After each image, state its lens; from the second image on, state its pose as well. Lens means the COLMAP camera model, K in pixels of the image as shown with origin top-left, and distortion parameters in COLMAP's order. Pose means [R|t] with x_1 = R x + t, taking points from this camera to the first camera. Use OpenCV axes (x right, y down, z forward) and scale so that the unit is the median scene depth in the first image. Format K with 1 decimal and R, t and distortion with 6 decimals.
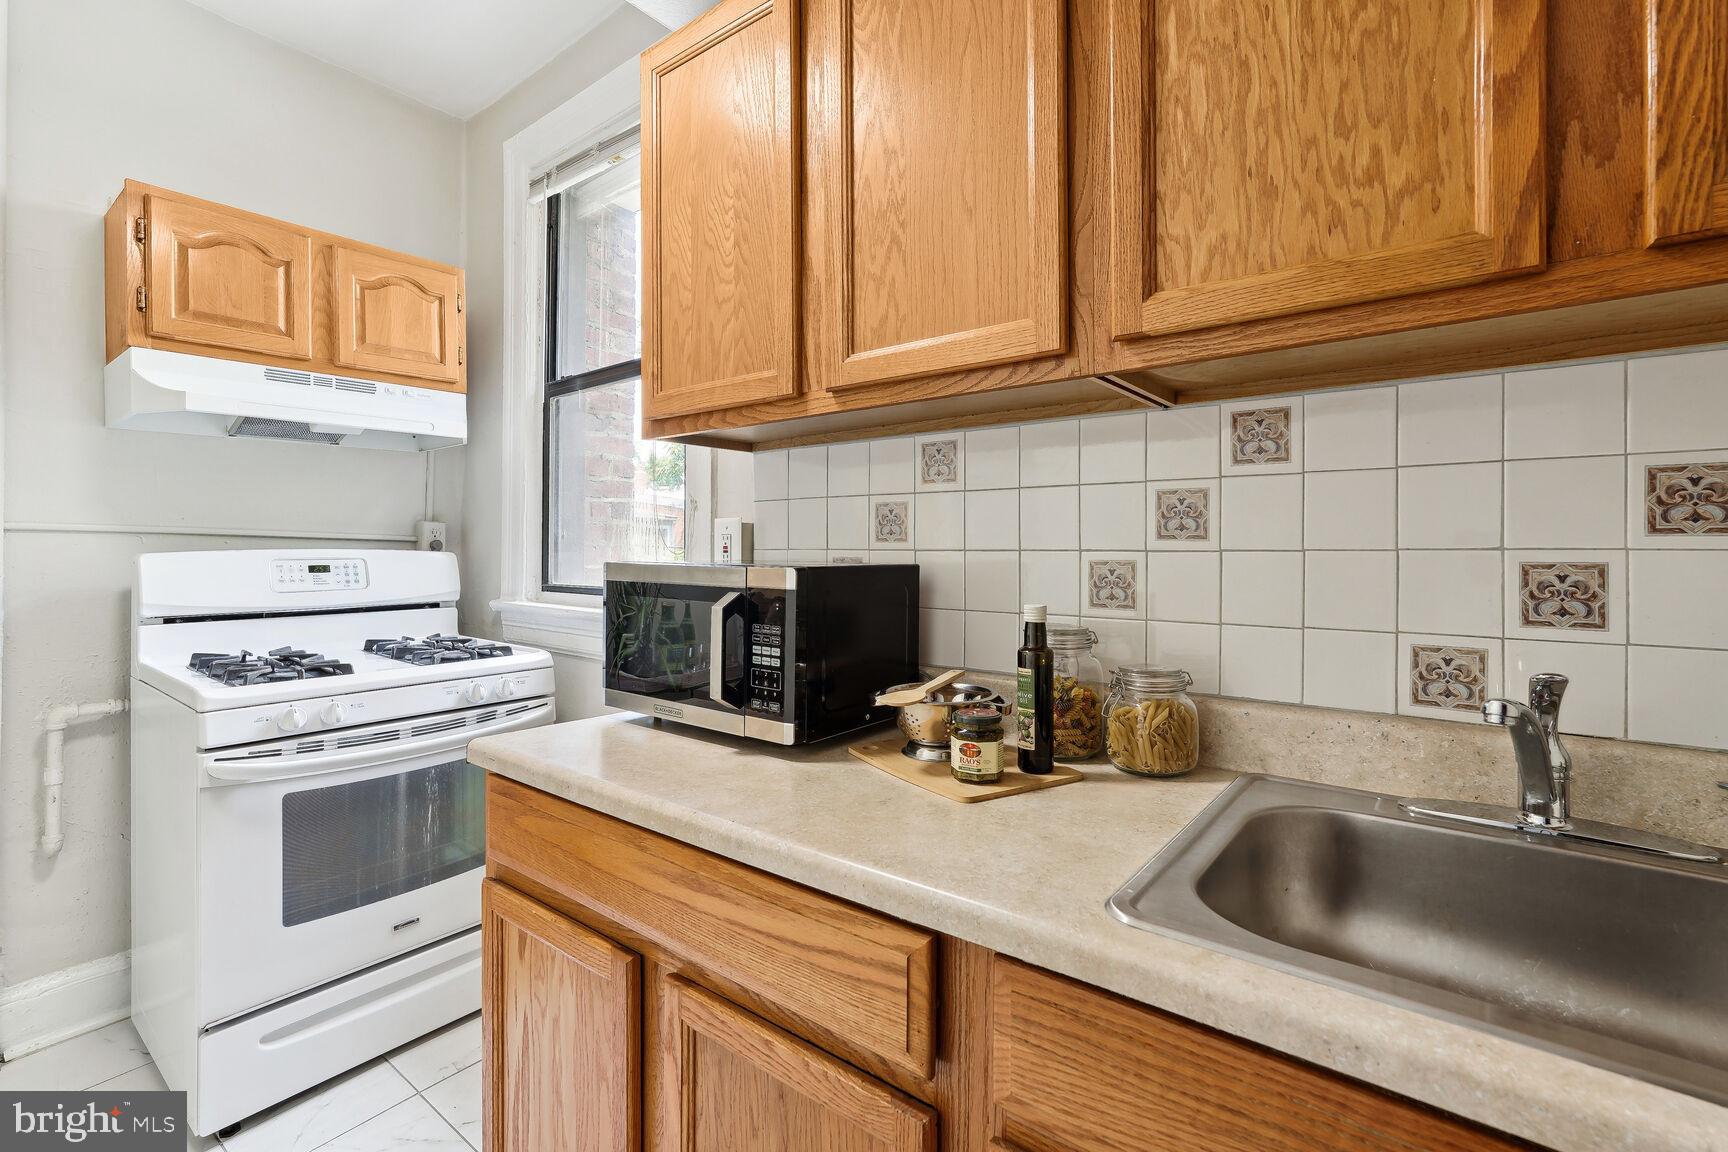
lens RADIAL K [[780.3, 0, 861.6], [0, 780.3, 563.3], [0, 0, 1]] dist [-0.000129, 0.004720]
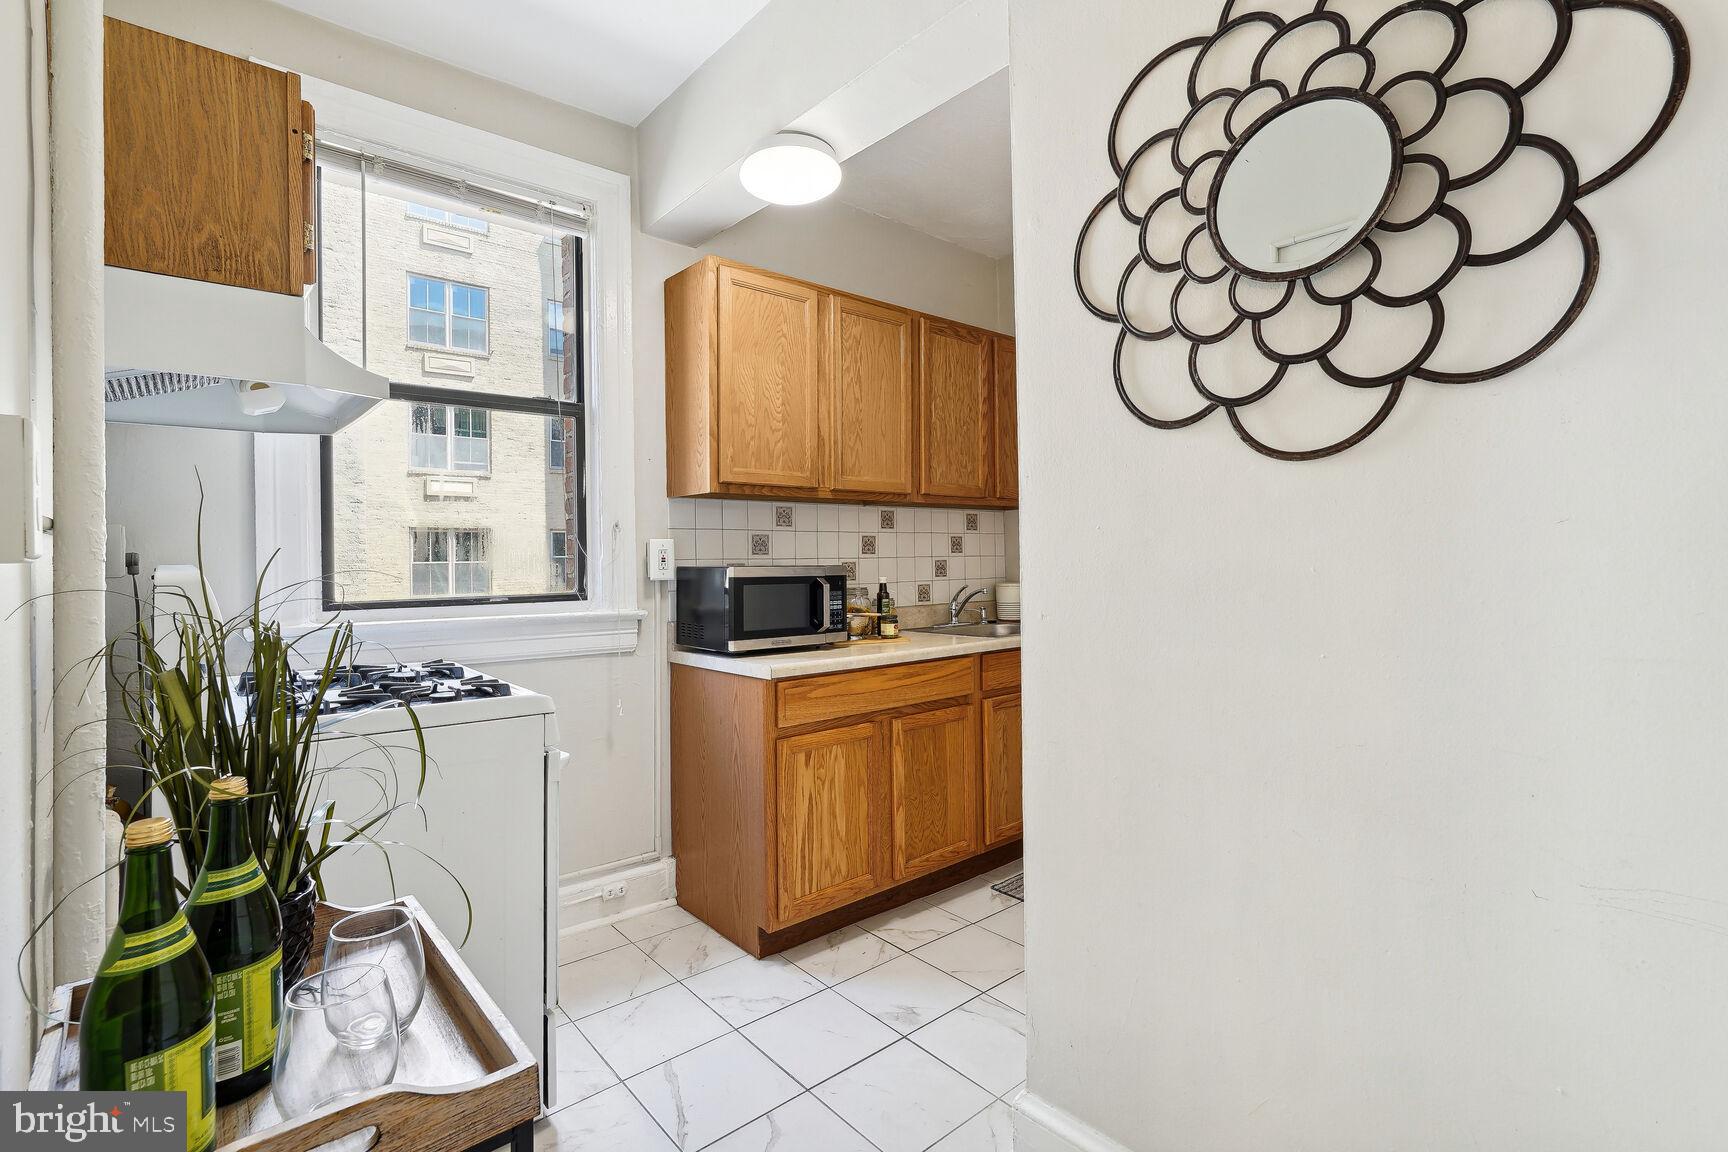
lens RADIAL K [[780.3, 0, 861.6], [0, 780.3, 563.3], [0, 0, 1]] dist [-0.000129, 0.004720]
pose [[0.216381, -0.002811, 0.976305, -2.405566], [0.034114, 0.999407, -0.004684, 0.014954], [-0.975713, 0.034319, 0.216348, 0.448959]]
